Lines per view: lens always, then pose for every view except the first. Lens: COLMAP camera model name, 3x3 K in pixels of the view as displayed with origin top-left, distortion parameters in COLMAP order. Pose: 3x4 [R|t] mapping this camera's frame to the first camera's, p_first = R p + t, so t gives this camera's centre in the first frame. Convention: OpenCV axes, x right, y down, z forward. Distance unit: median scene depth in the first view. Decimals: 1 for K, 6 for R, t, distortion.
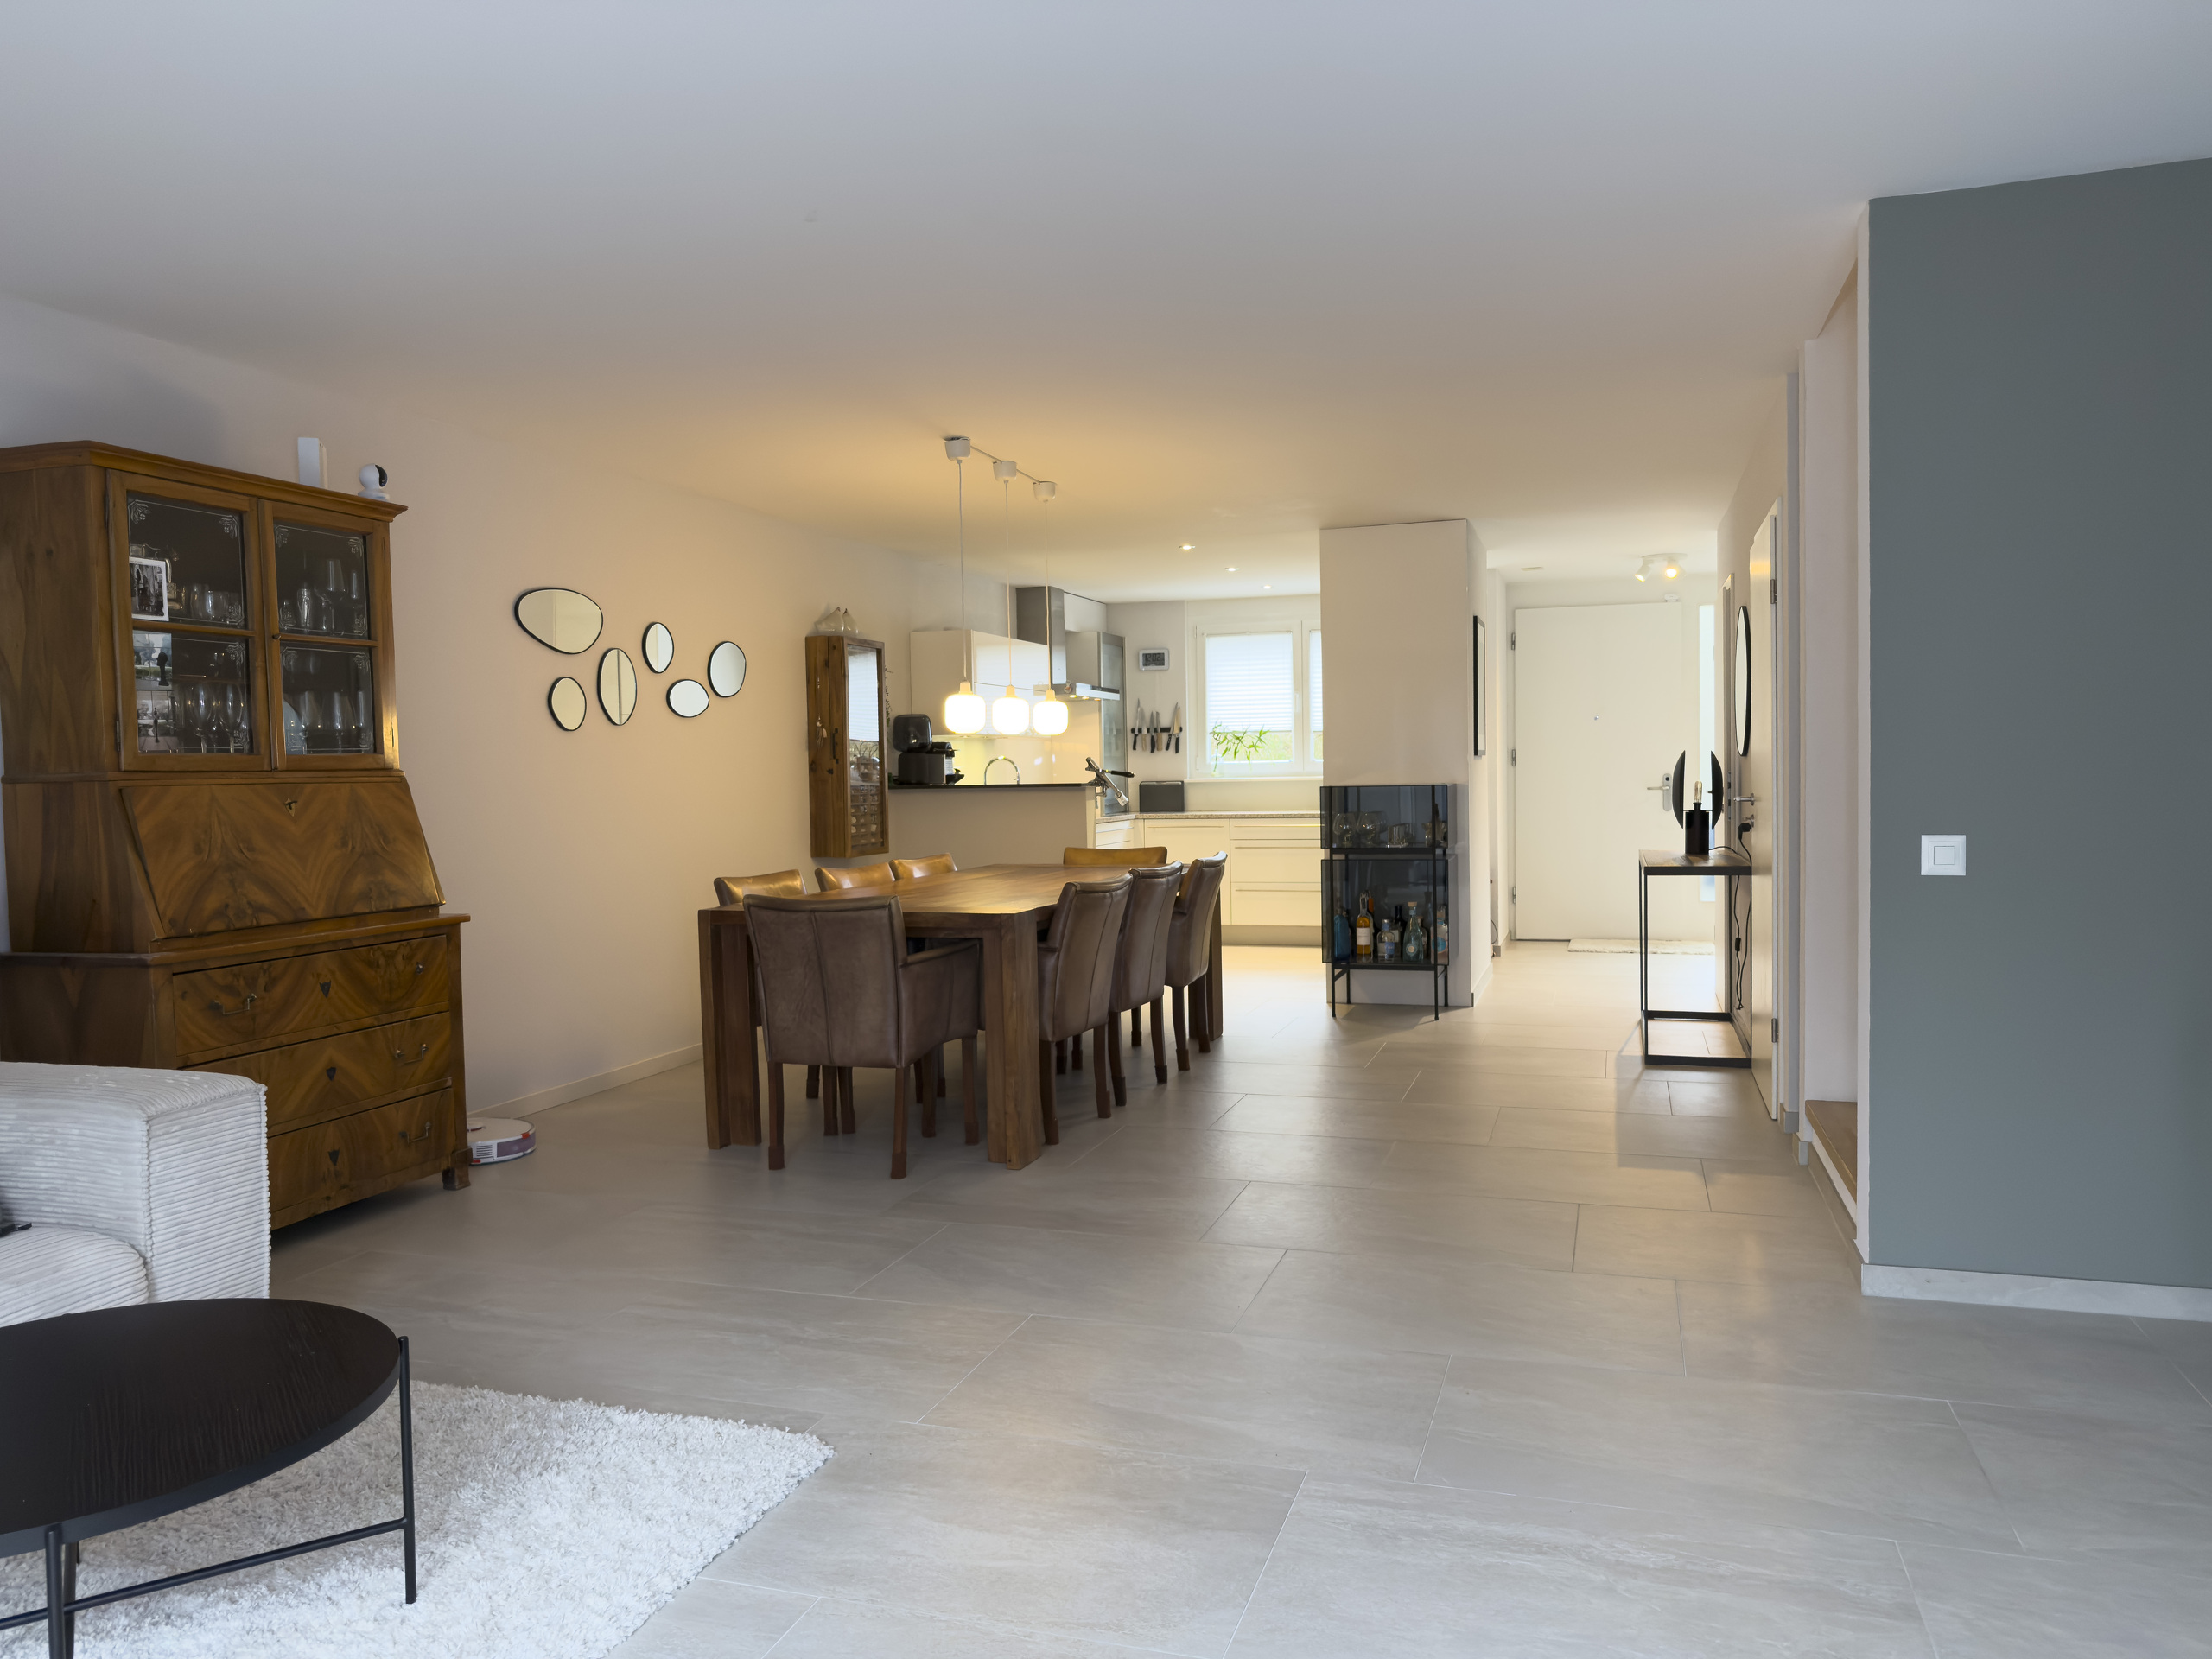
lens RADIAL K [[1559.1, 0, 1113.0], [0, 1559.1, 834.5], [0, 0, 1]] dist [-0.024909, -0.006624]
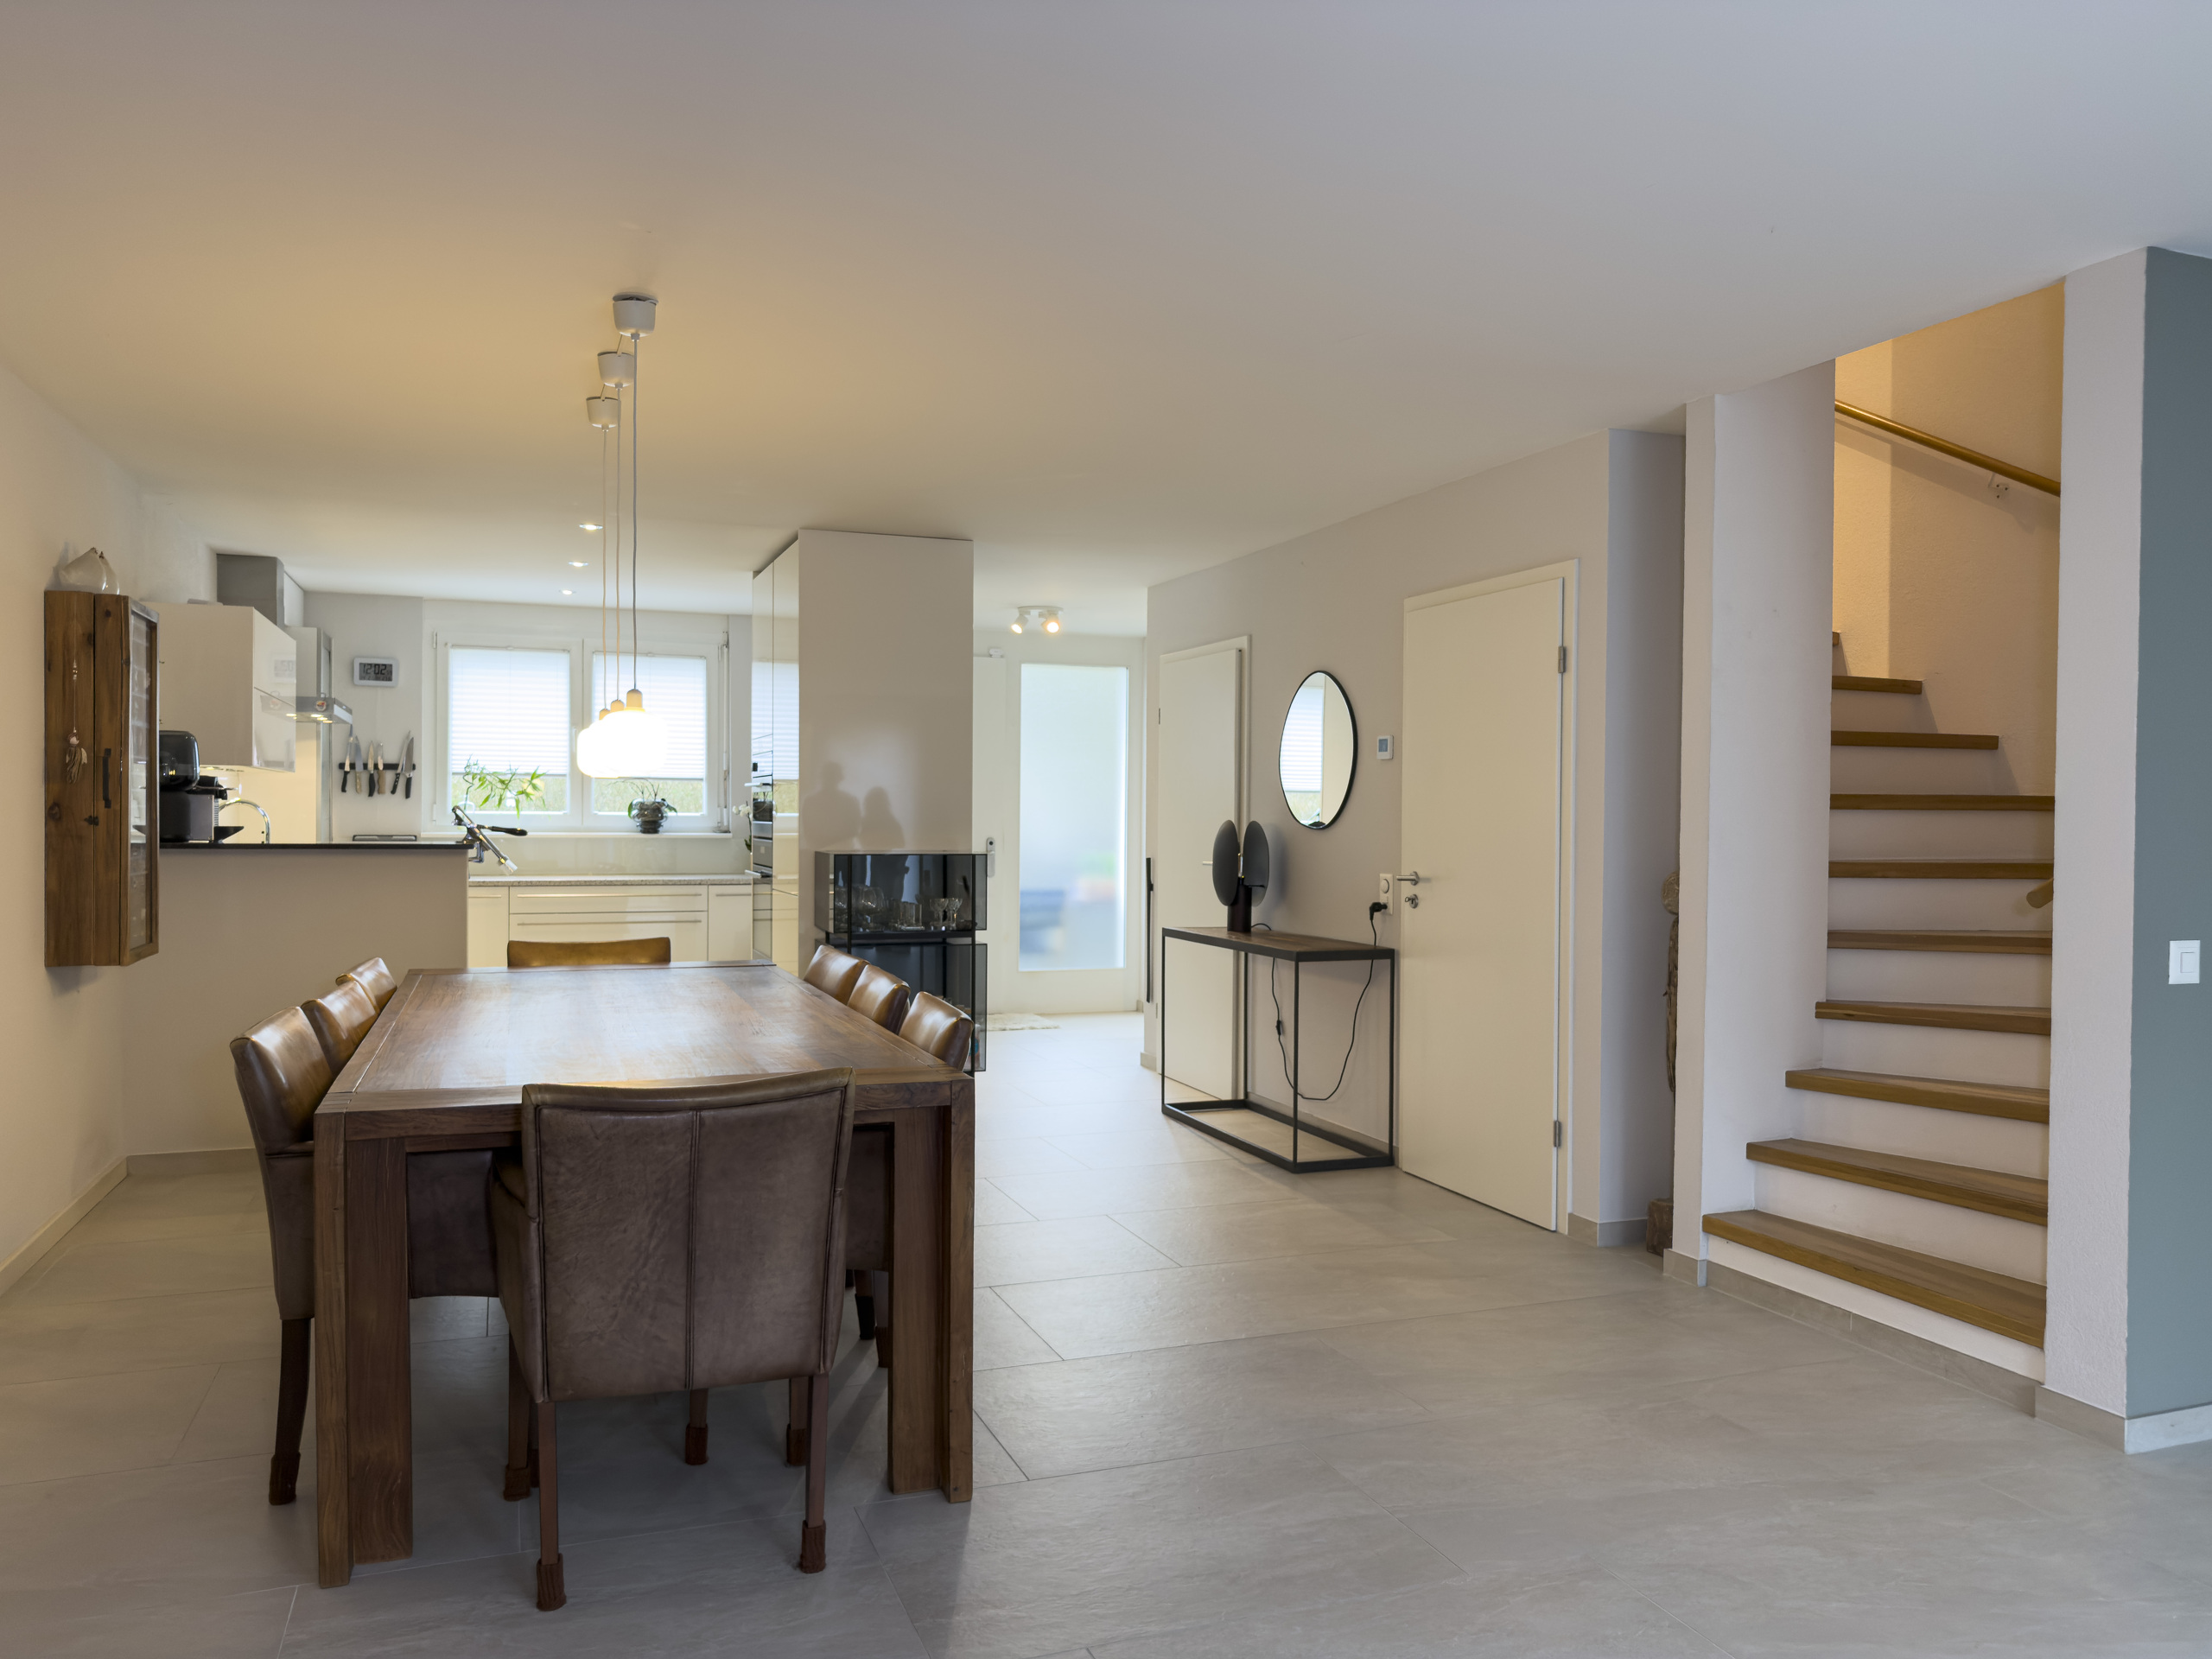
lens RADIAL K [[1559.1, 0, 1117.0], [0, 1559.1, 837.5], [0, 0, 1]] dist [-0.024909, -0.006624]
pose [[0.773614, 0.015891, 0.633458, -0.177047], [0.002562, 0.999599, -0.028205, -0.011705], [-0.633652, 0.023443, 0.773263, 0.211523]]
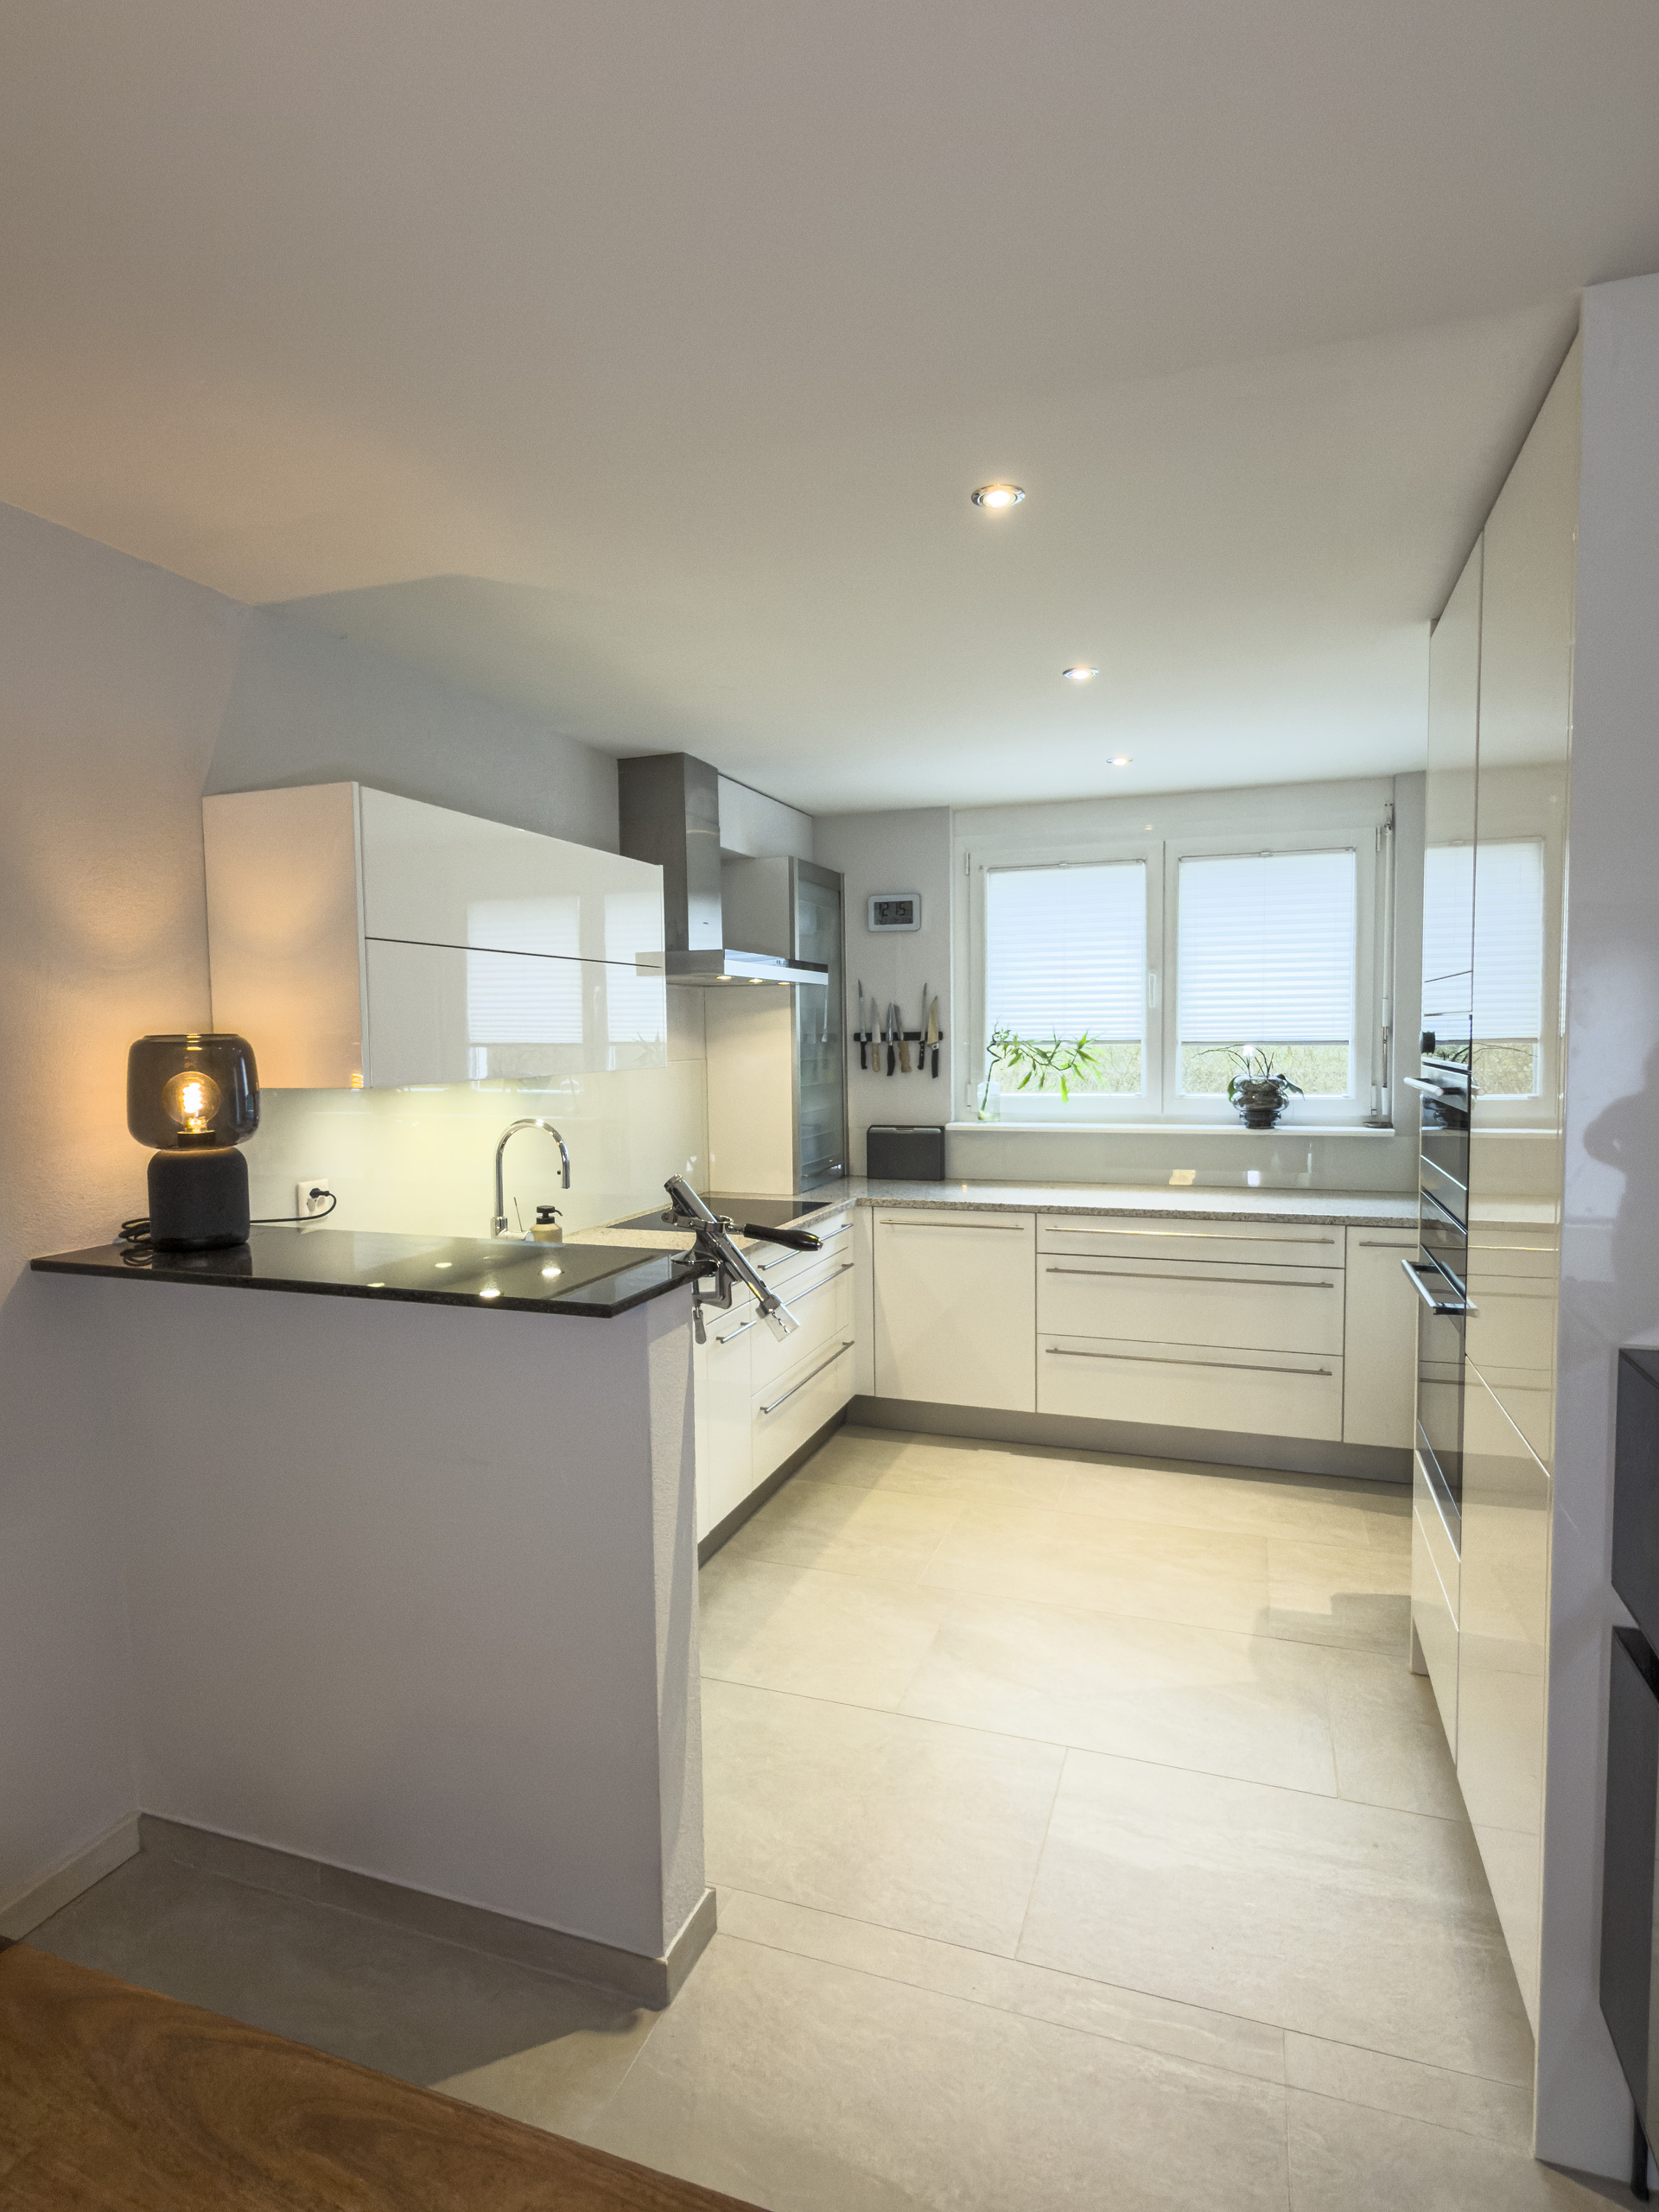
lens RADIAL K [[1172.1, 0, 834.2], [0, 1172.1, 1106.6], [0, 0, 1]] dist [-0.002775, 0.000621]
pose [[0.999582, 0.006110, -0.028256, 0.017619], [-0.005413, 0.999681, 0.024684, -0.054392], [0.028398, -0.024521, 0.999296, 0.596517]]
